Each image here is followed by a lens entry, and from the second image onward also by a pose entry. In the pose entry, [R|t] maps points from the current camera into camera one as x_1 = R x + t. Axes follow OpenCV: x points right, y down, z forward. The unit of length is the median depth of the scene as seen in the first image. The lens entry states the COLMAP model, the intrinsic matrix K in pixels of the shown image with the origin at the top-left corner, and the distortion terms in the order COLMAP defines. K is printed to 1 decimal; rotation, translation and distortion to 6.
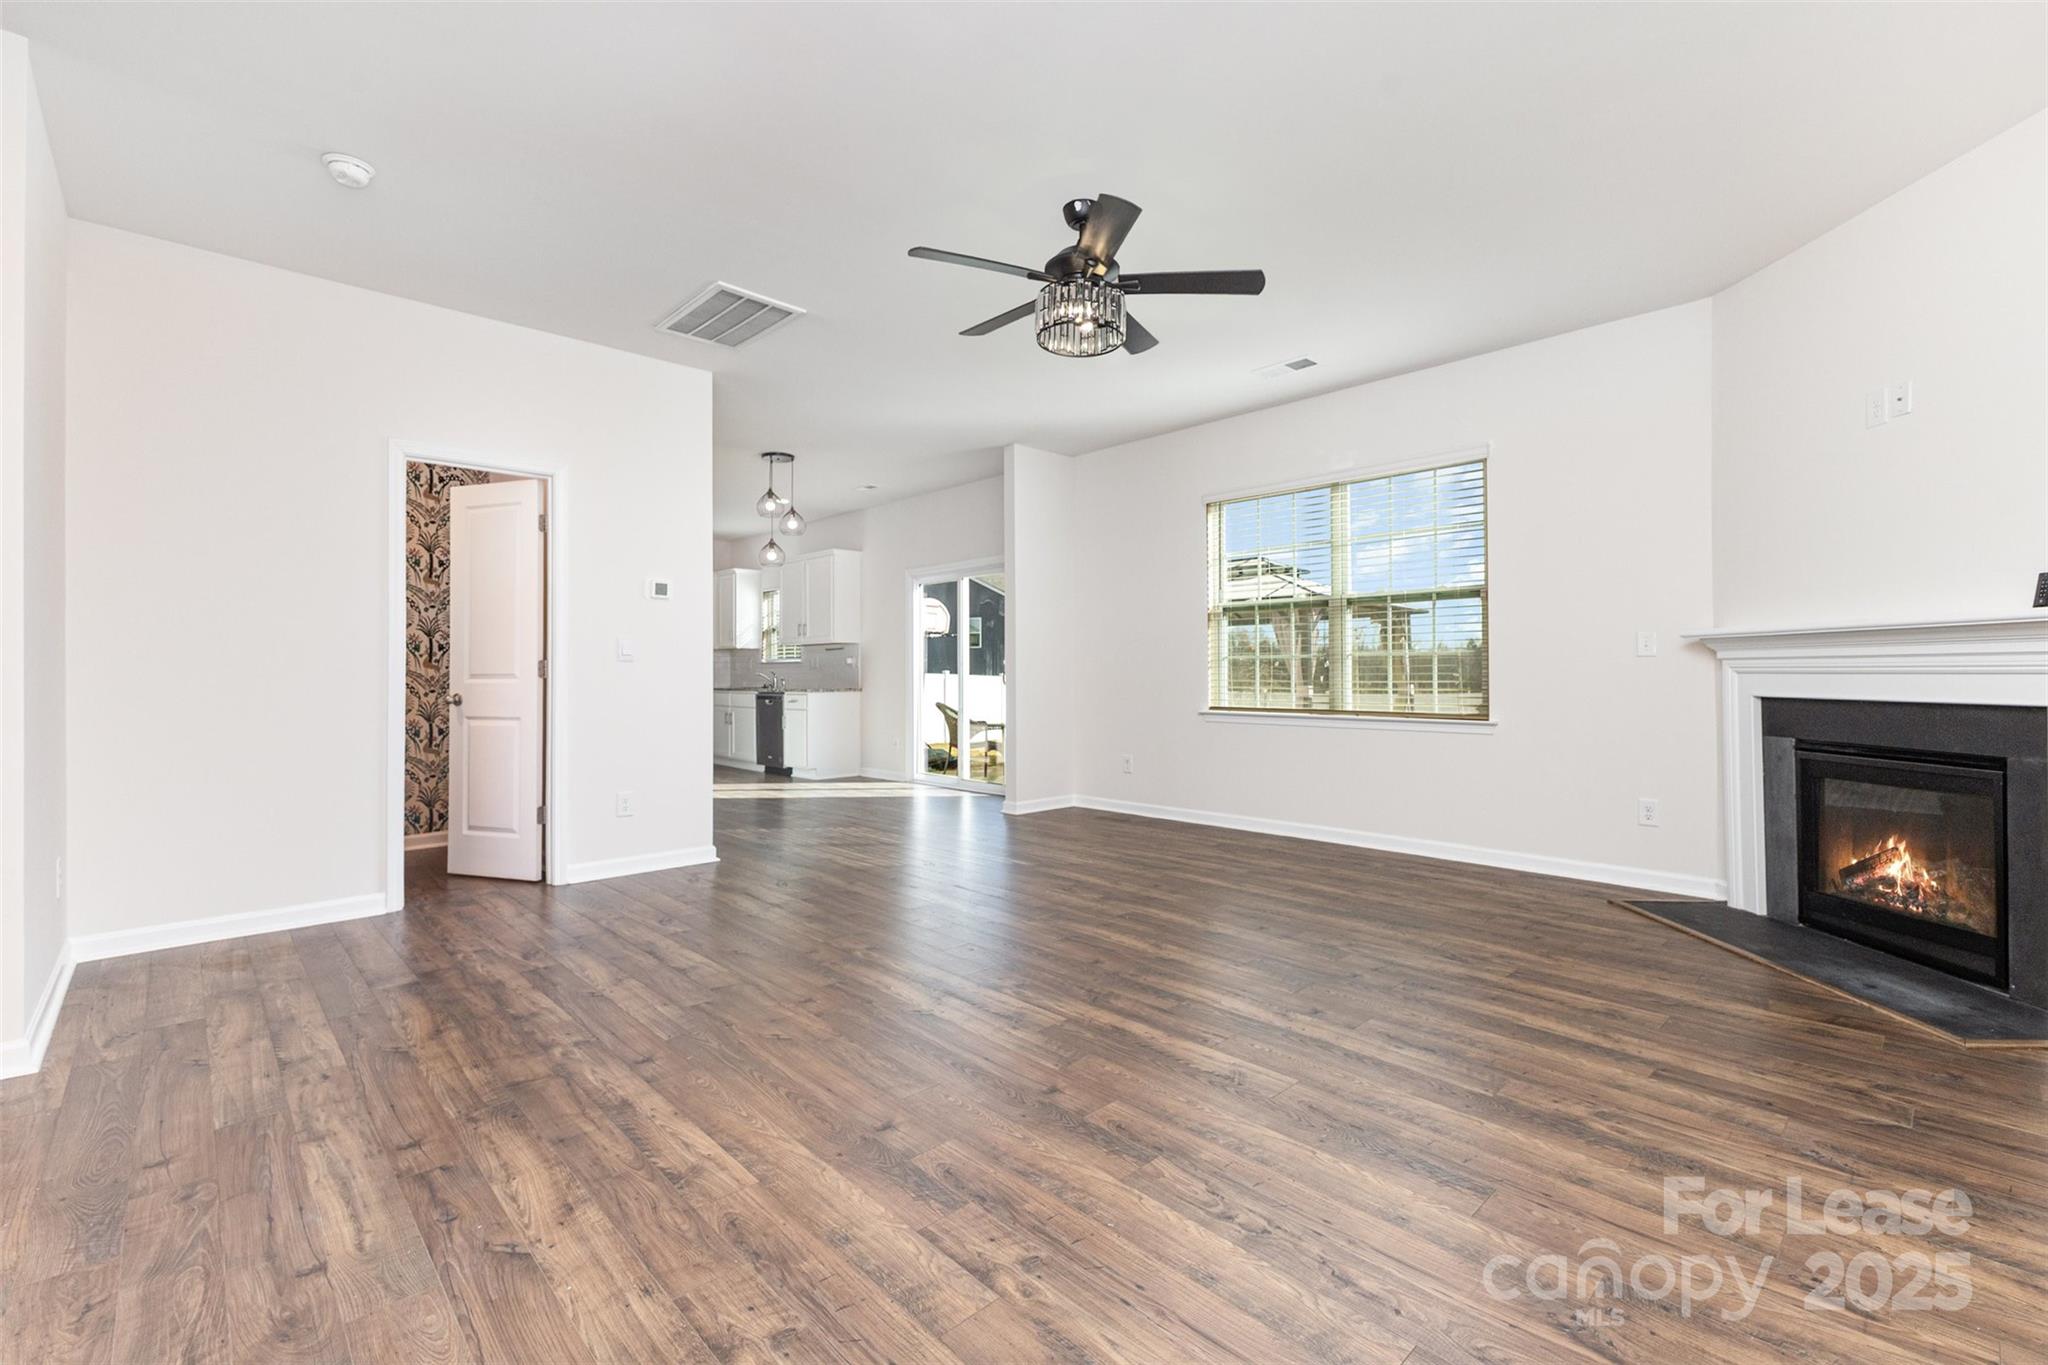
lens RADIAL K [[889.9, 0, 1032.8], [0, 889.9, 669.2], [0, 0, 1]] dist [0.010477, -0.001497]
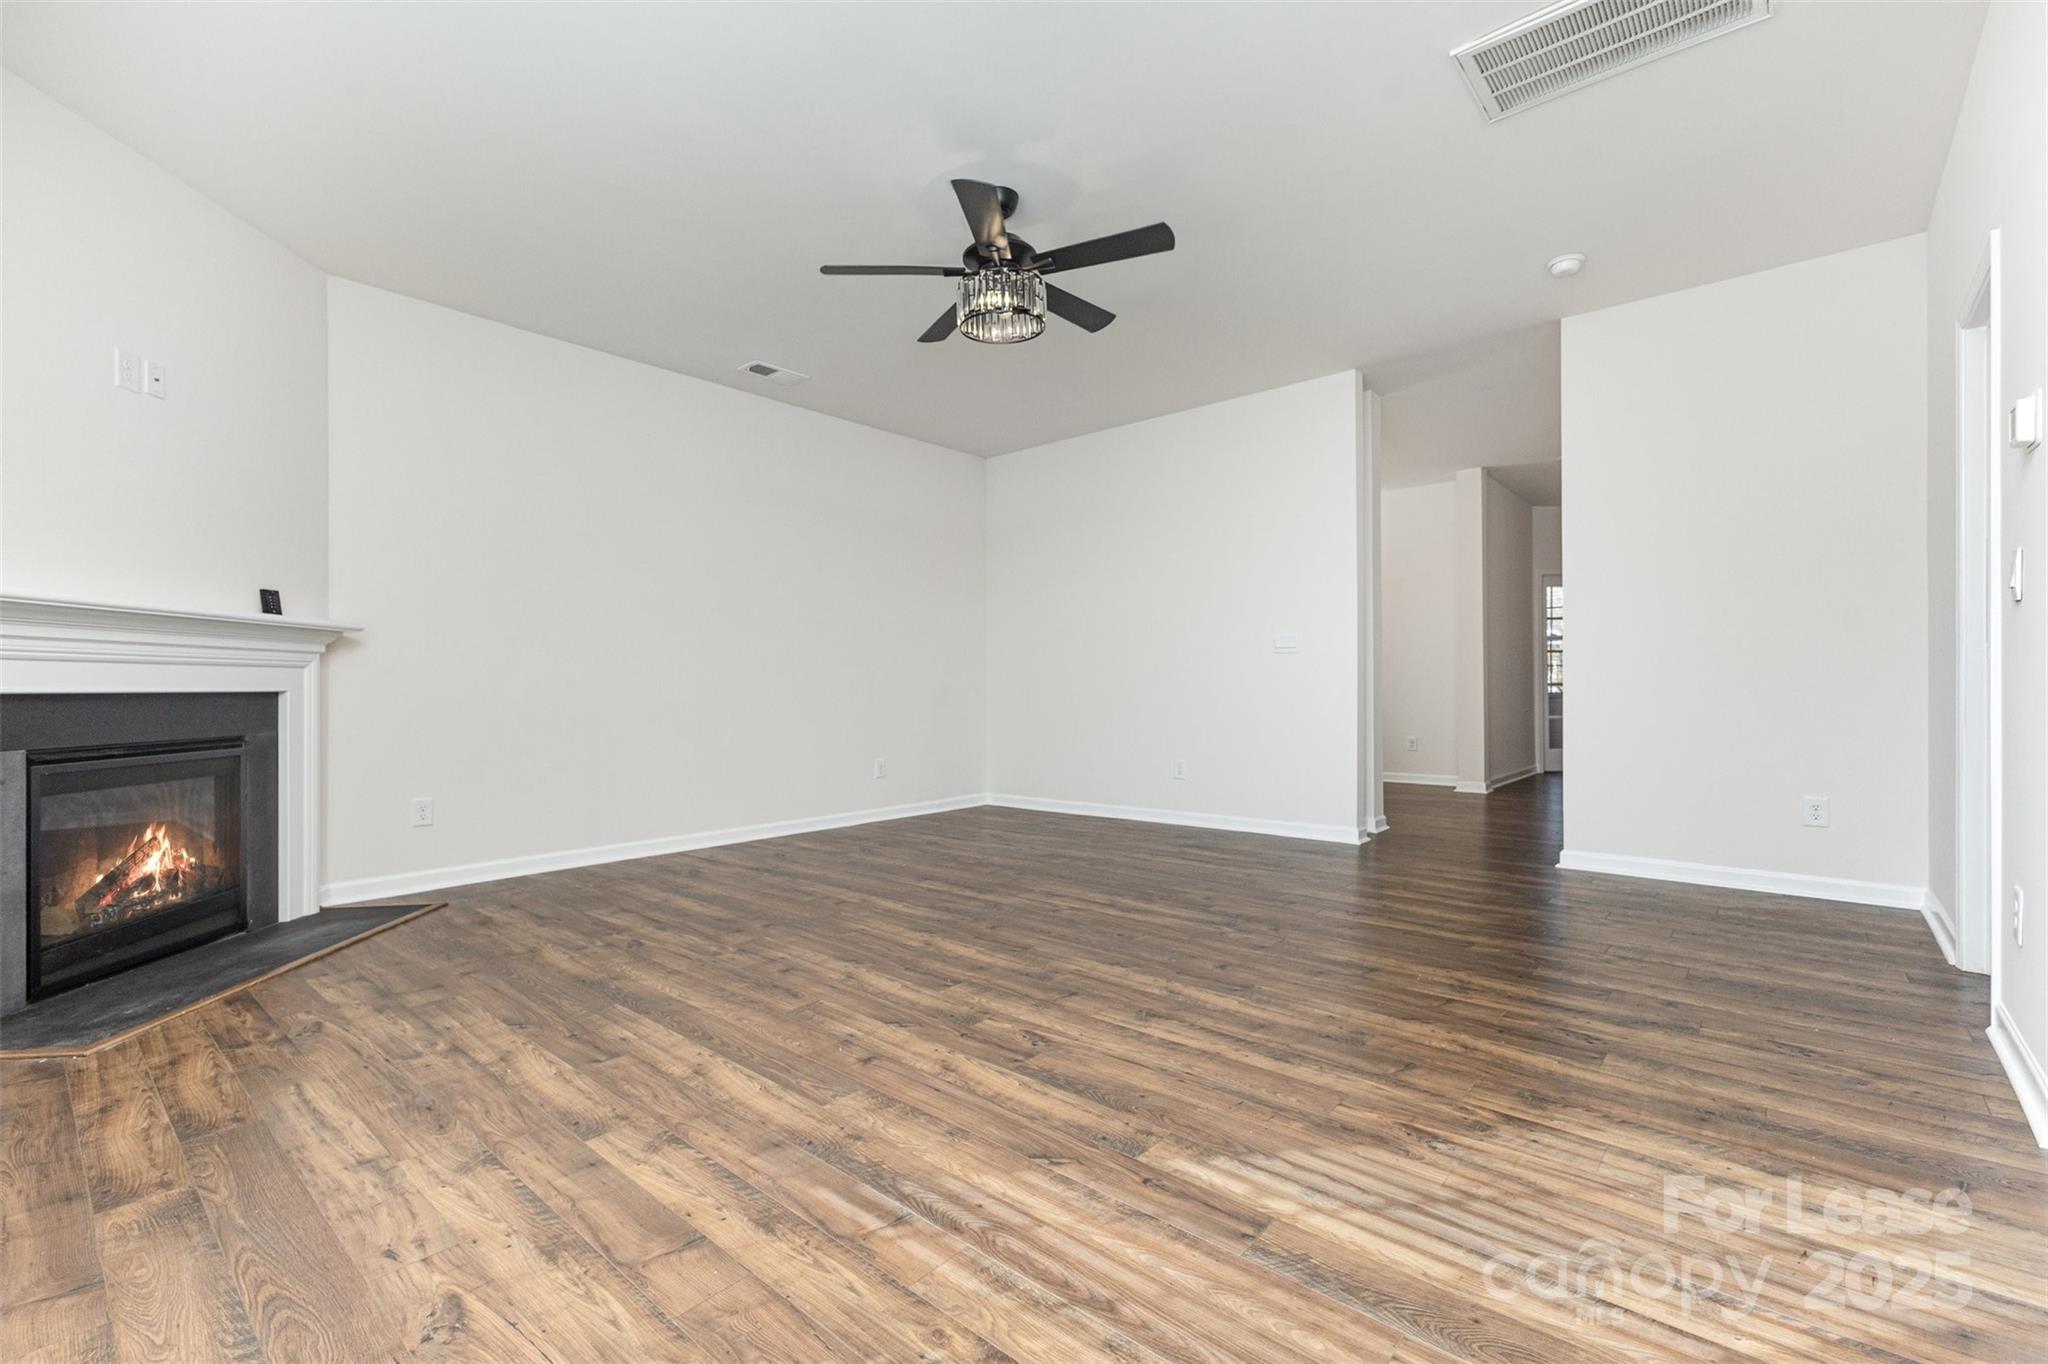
lens RADIAL K [[889.9, 0, 1029.3], [0, 889.9, 692.7], [0, 0, 1]] dist [0.010477, -0.001497]
pose [[-0.994383, 0.004266, -0.105758, 0.149209], [0.004515, 0.999988, -0.002123, 0.050526], [0.105747, -0.002588, -0.994390, 2.207383]]
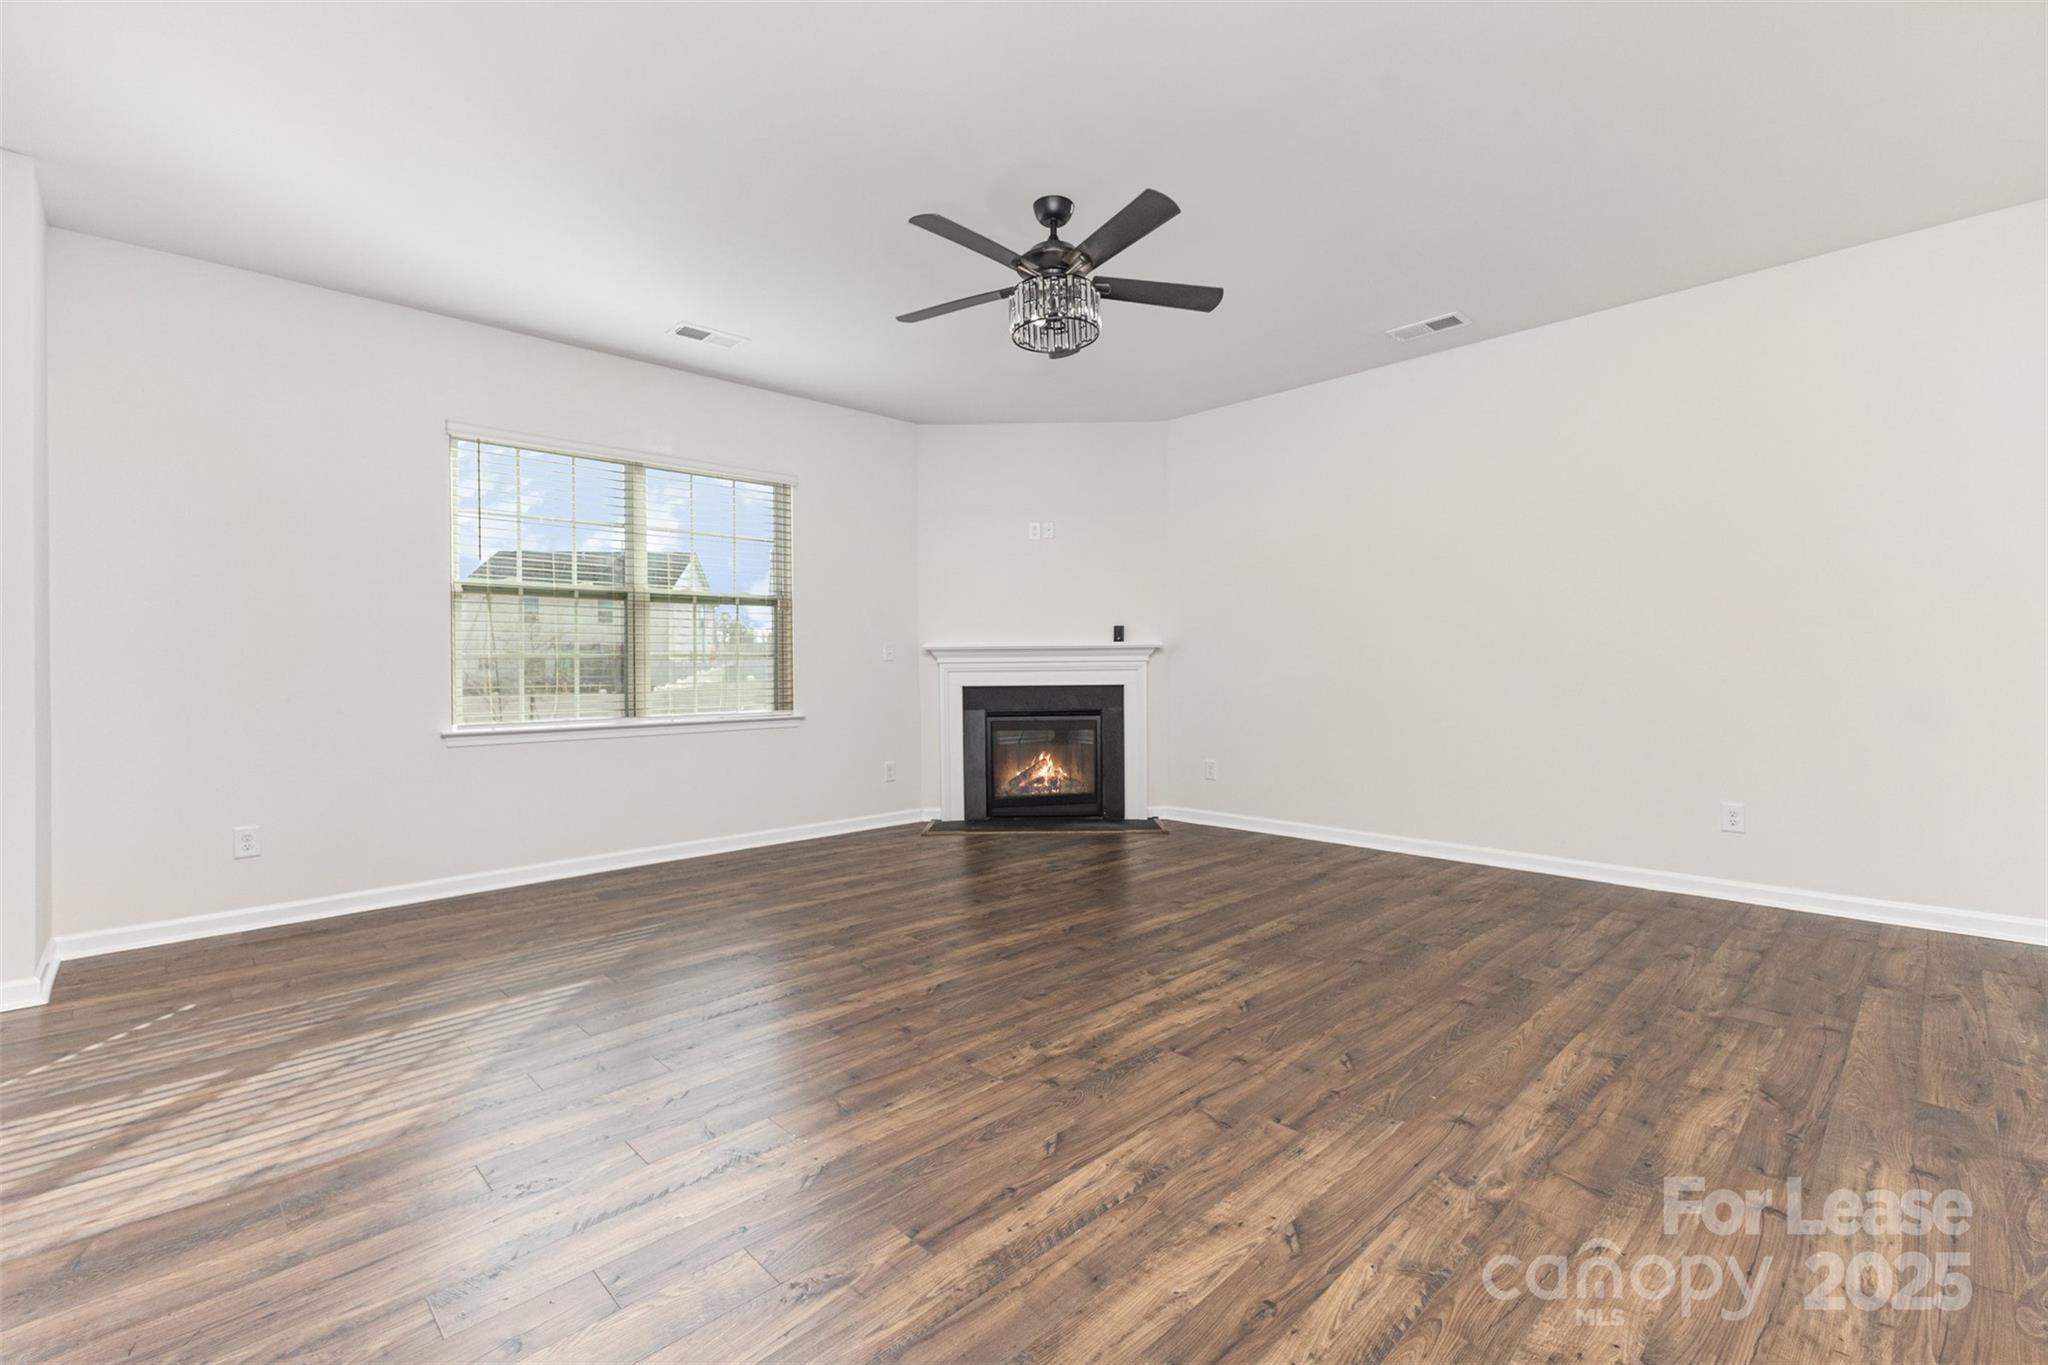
lens RADIAL K [[889.9, 0, 1020.1], [0, 889.9, 670.8], [0, 0, 1]] dist [0.010477, -0.001497]
pose [[-0.003588, 0.000020, 0.999994, -1.031830], [0.005681, 0.999984, 0.000000, 0.003984], [-0.999977, 0.005681, -0.003588, 1.141374]]
